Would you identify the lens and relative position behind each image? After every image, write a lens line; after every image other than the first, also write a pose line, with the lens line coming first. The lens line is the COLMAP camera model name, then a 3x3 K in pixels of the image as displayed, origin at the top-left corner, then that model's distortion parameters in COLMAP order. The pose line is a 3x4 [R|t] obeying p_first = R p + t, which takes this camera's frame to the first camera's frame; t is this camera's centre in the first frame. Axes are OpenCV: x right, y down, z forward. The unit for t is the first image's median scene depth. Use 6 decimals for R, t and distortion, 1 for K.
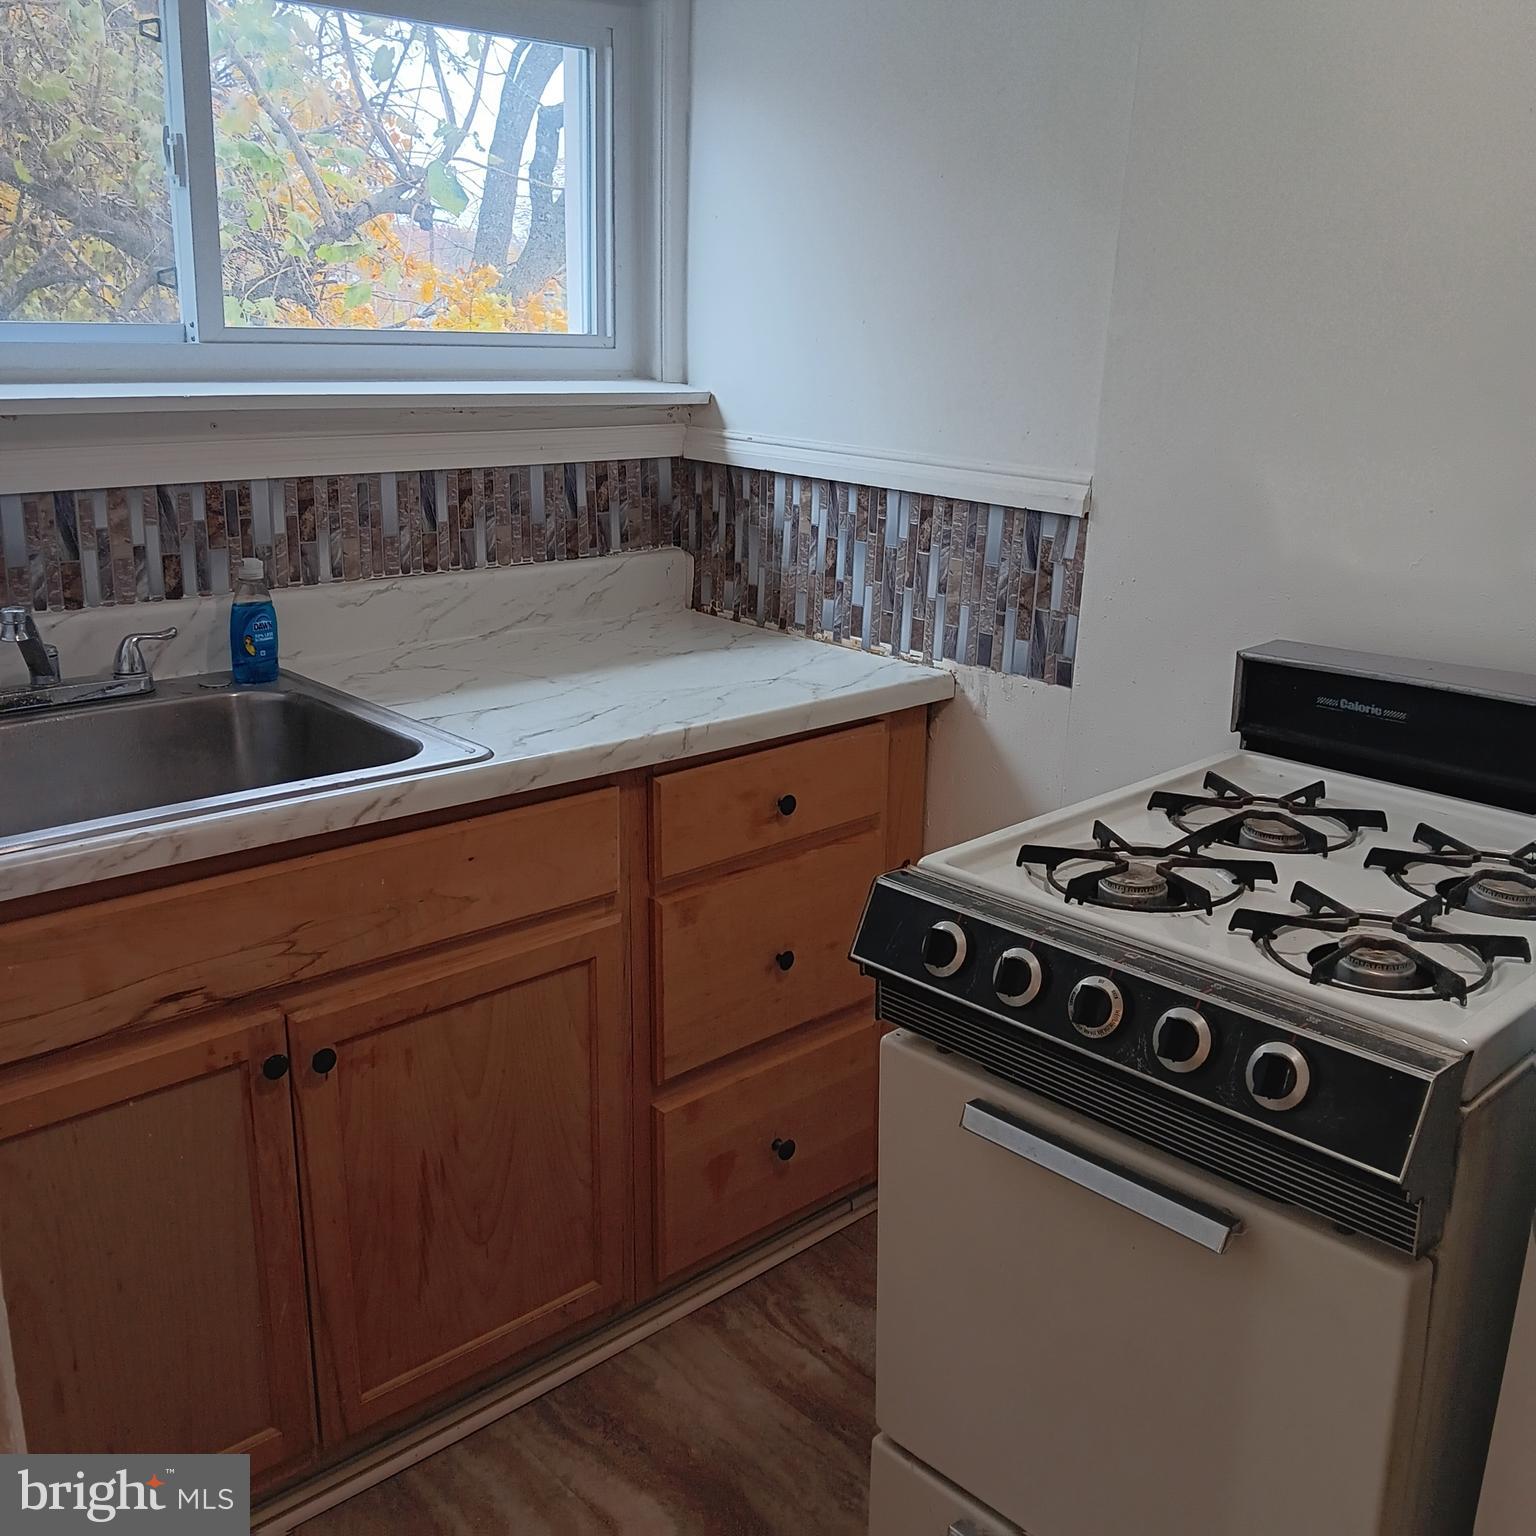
lens RADIAL K [[1525.6, 0, 768.0], [0, 1525.6, 768.0], [0, 0, 1]] dist [0.006226, -0.002026]
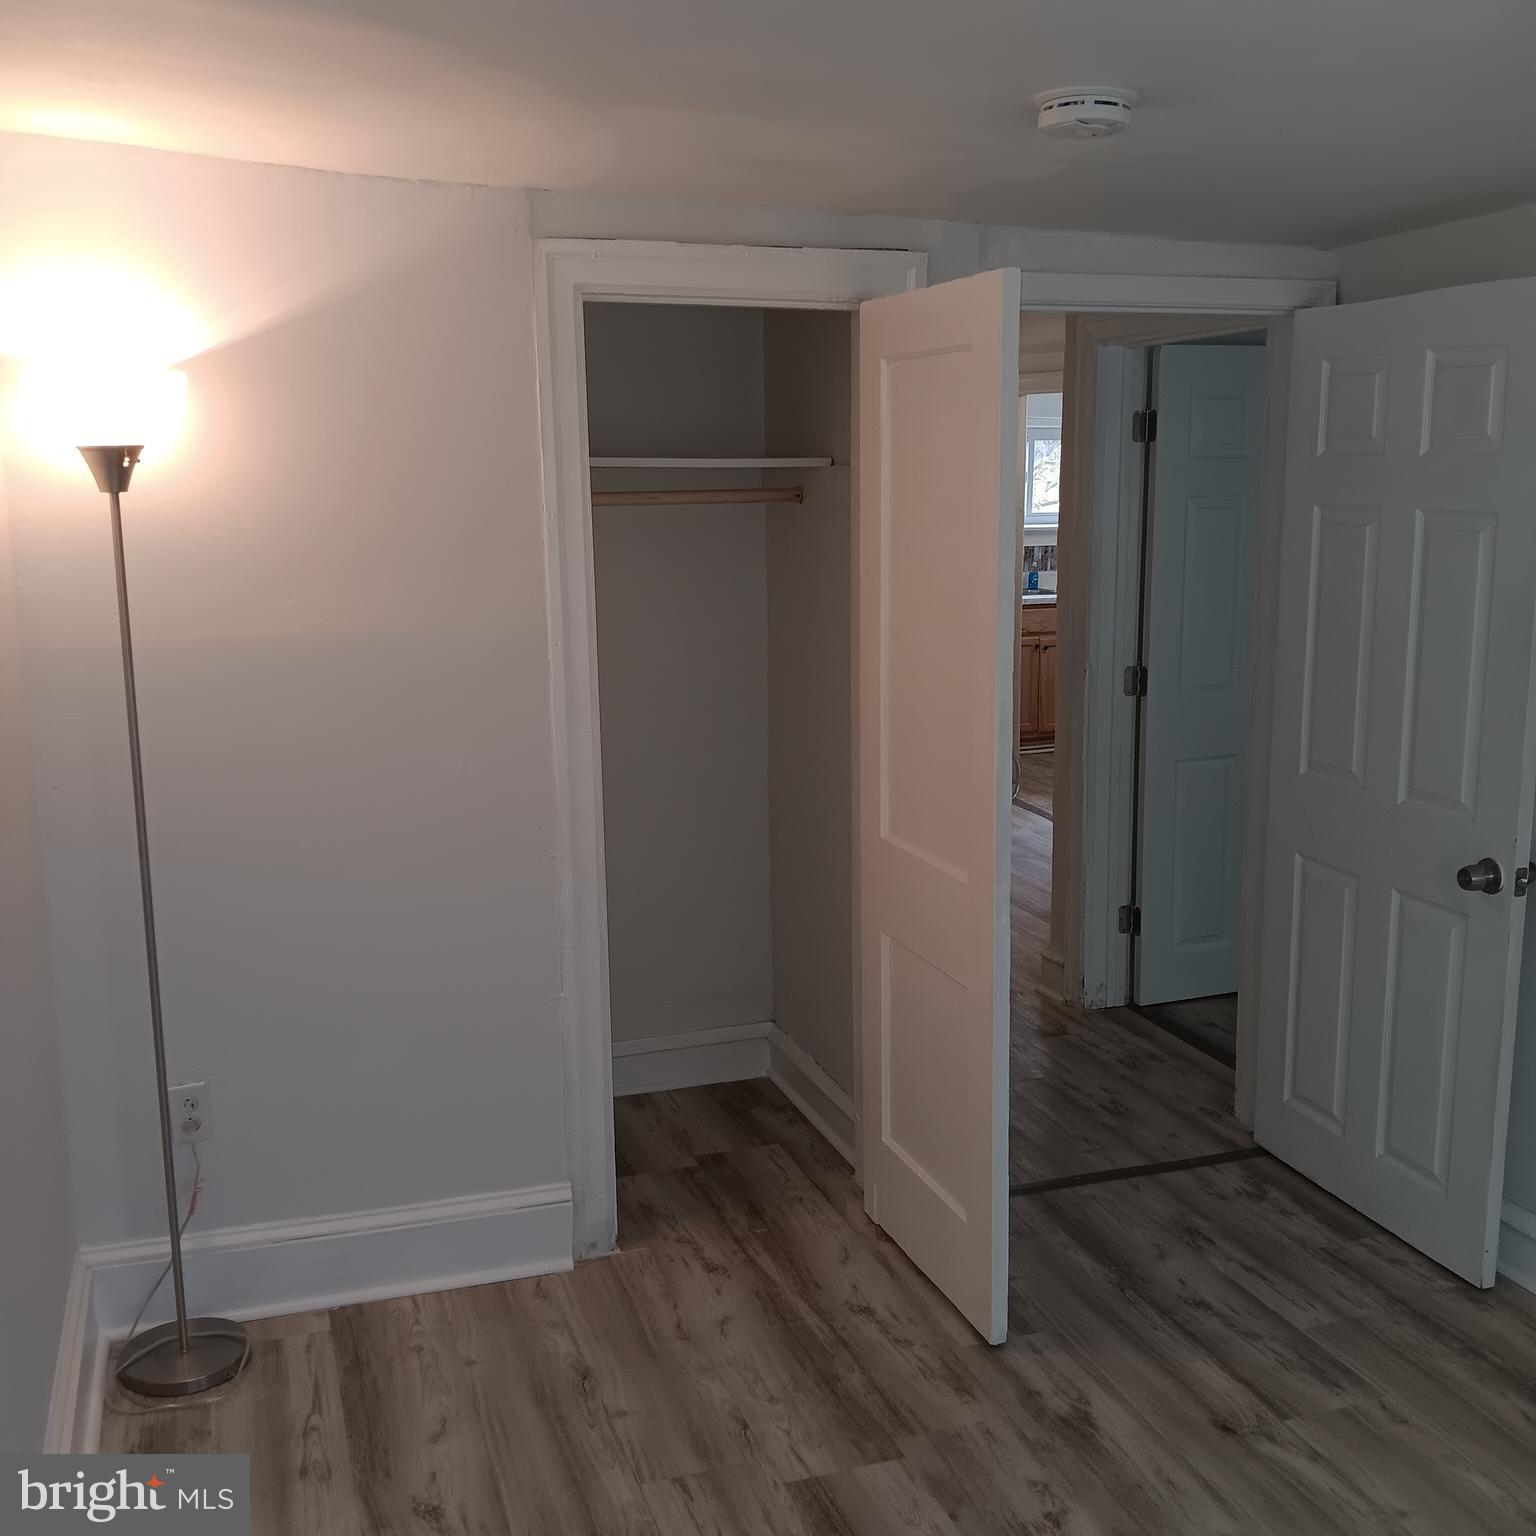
lens RADIAL K [[1525.6, 0, 768.0], [0, 1525.6, 768.0], [0, 0, 1]] dist [0.006226, -0.002026]
pose [[0.905299, 0.039960, -0.422892, 0.900133], [-0.077812, 0.994320, -0.072619, 0.869523], [0.417588, 0.098648, 0.903266, -3.408666]]
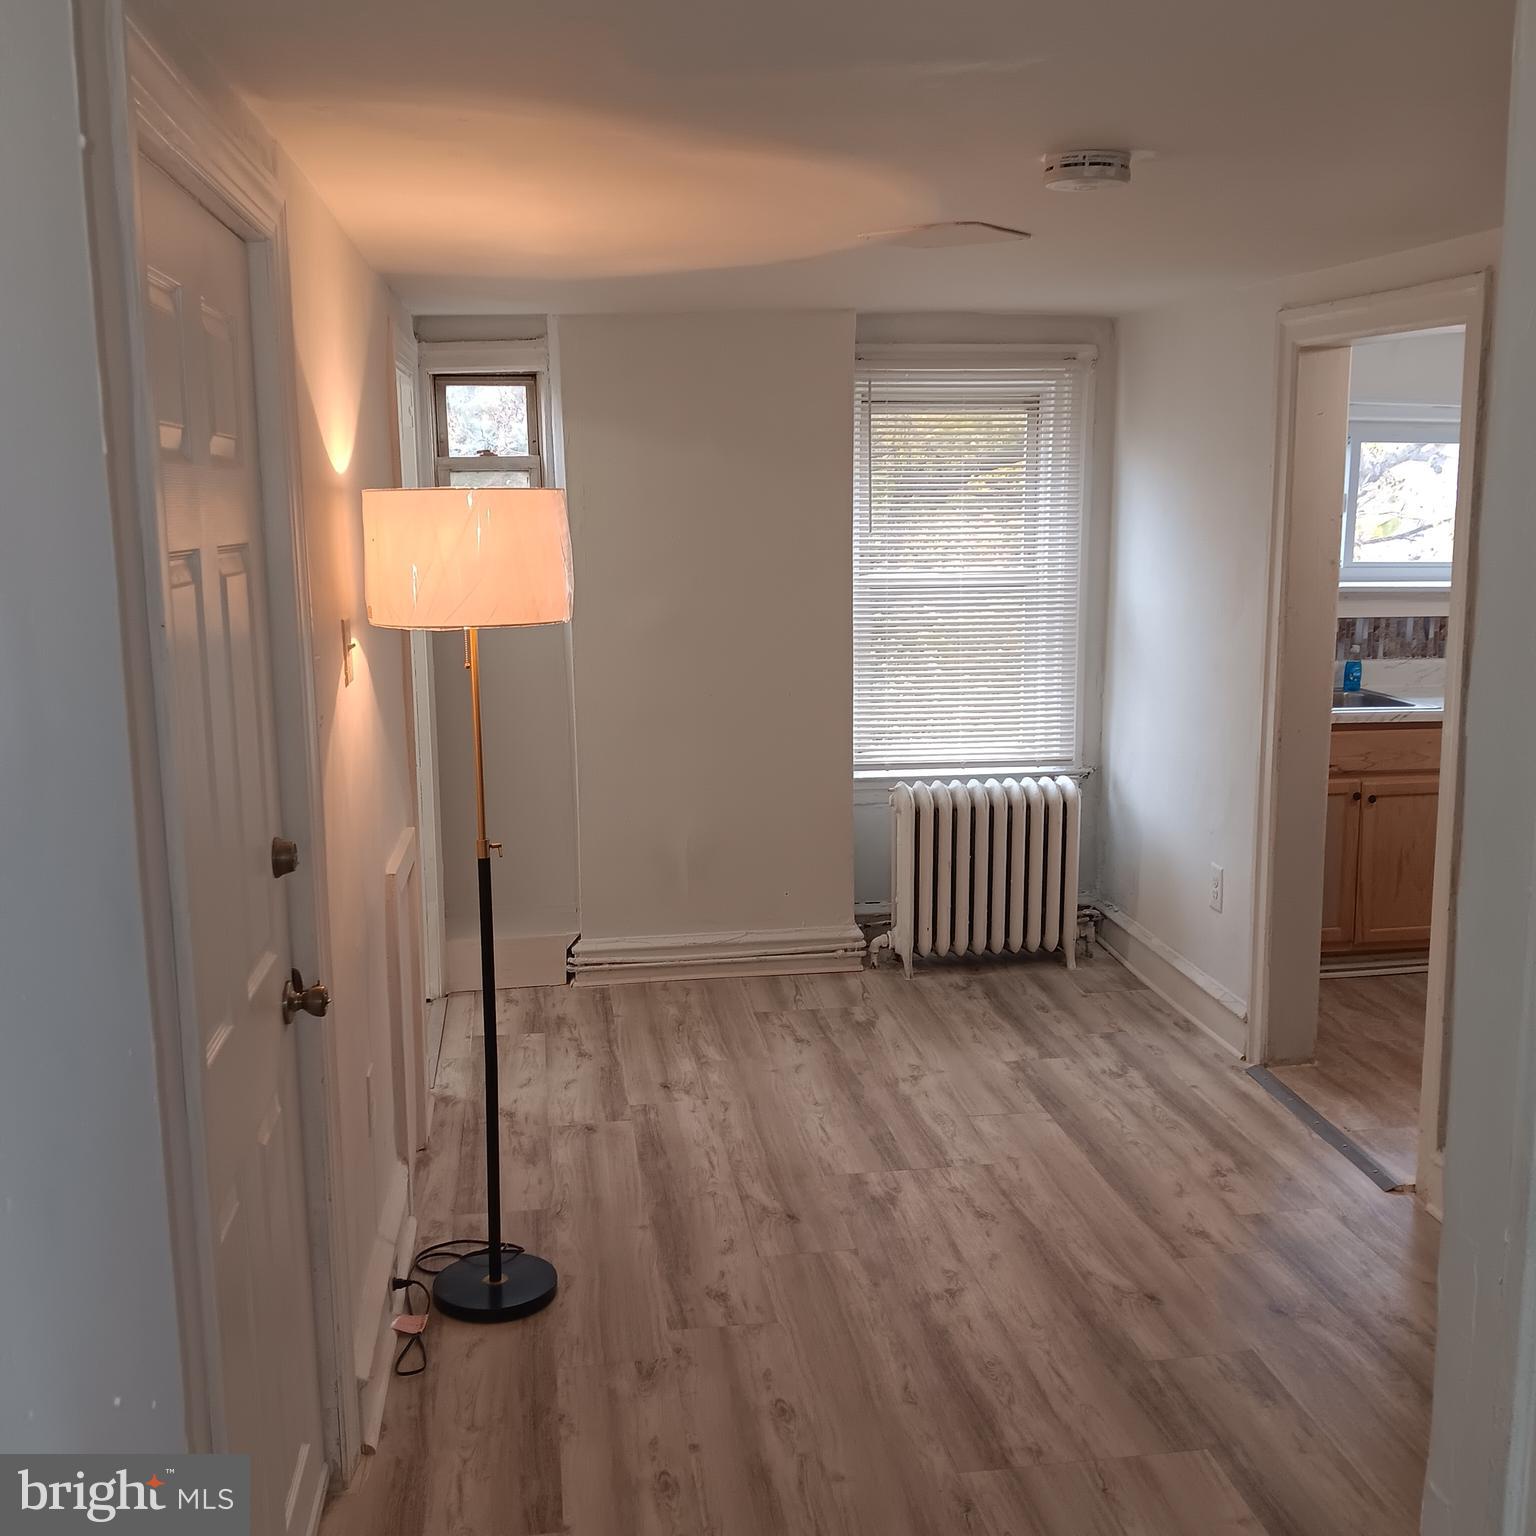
lens RADIAL K [[1525.6, 0, 768.0], [0, 1525.6, 768.0], [0, 0, 1]] dist [0.006226, -0.002026]
pose [[0.817168, 0.070066, -0.572125, 0.375373], [-0.140359, 0.986895, -0.079614, 0.437650], [0.559049, 0.145361, 0.816293, -1.758799]]
